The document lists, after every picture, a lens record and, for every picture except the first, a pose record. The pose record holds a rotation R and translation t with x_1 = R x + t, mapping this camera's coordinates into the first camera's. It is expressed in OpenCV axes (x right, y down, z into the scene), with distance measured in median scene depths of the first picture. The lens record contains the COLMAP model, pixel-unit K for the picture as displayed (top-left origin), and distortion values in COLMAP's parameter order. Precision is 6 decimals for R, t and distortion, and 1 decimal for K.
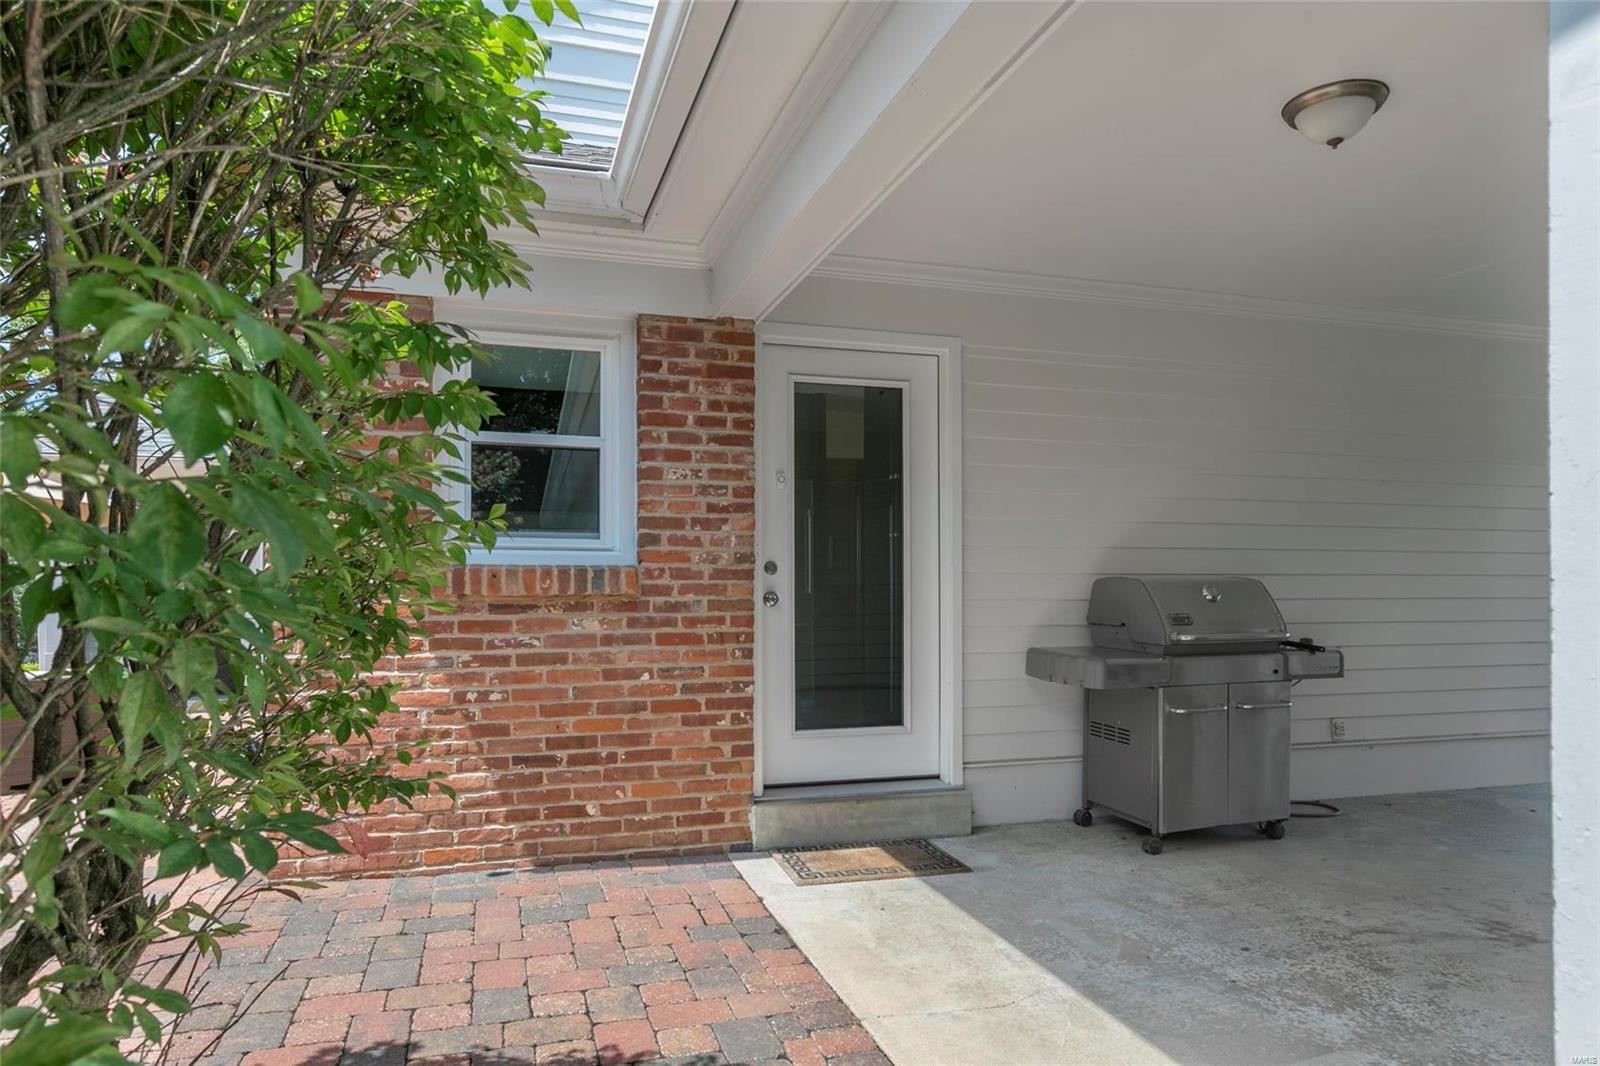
lens RADIAL K [[954.2, 0, 840.4], [0, 954.2, 563.8], [0, 0, 1]] dist [0.020265, -0.002504]
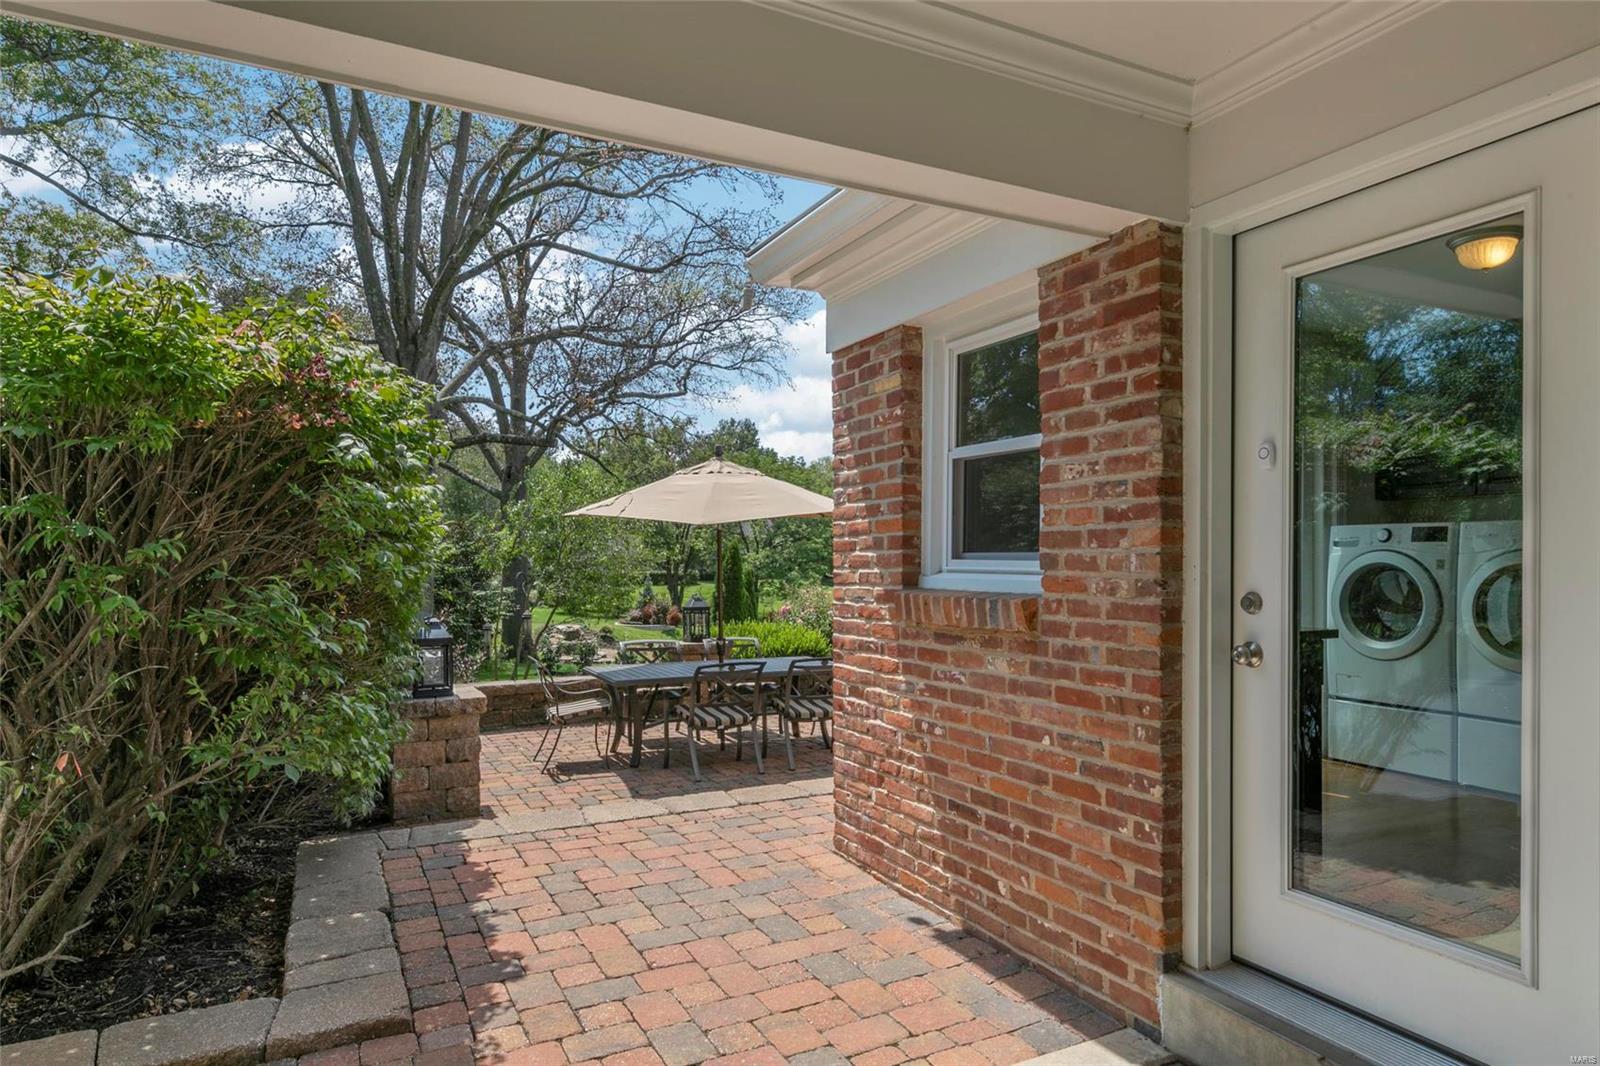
lens RADIAL K [[954.2, 0, 801.9], [0, 954.2, 562.8], [0, 0, 1]] dist [0.020265, -0.002504]
pose [[0.182812, -0.000920, -0.983147, 0.513608], [0.014820, 0.999889, 0.001820, -0.028842], [0.983036, -0.014903, 0.182806, 0.667470]]
